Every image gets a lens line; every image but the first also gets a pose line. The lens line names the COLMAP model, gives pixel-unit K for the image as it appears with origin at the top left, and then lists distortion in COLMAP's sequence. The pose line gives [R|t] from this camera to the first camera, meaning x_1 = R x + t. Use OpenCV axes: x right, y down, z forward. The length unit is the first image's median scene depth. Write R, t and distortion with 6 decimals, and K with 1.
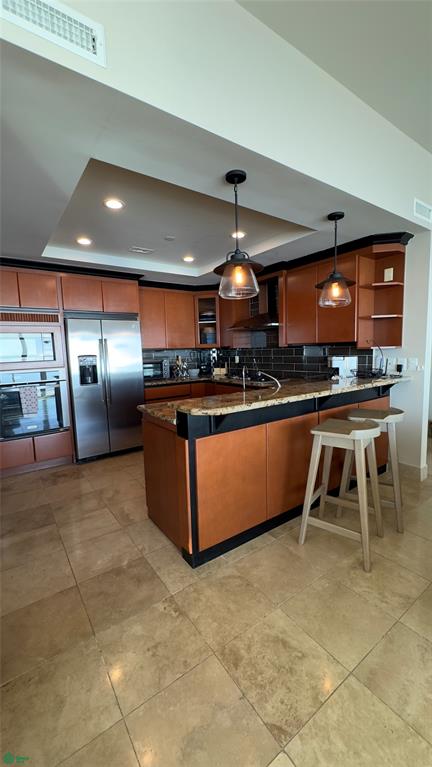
lens RADIAL K [[307.2, 0, 214.7], [0, 307.2, 385.5], [0, 0, 1]] dist [-0.000286, -0.000029]
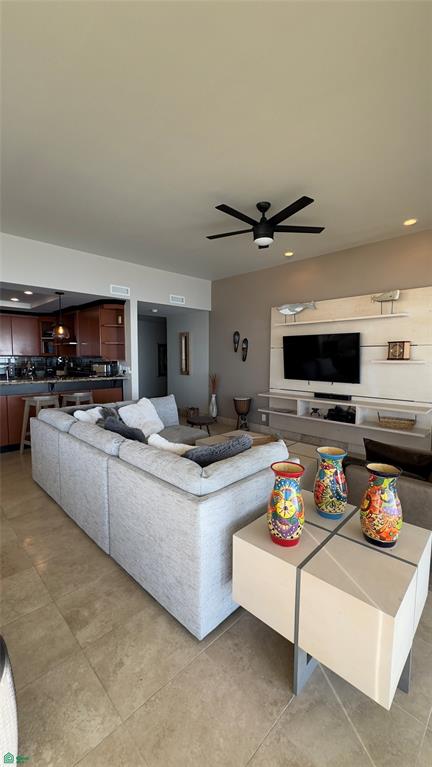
lens RADIAL K [[307.2, 0, 216.1], [0, 307.2, 379.5], [0, 0, 1]] dist [-0.000286, -0.000029]
pose [[0.984859, 0.022362, 0.171907, 0.814741], [-0.014866, 0.998887, -0.044772, 0.061778], [-0.172717, 0.041539, 0.984095, -0.856322]]
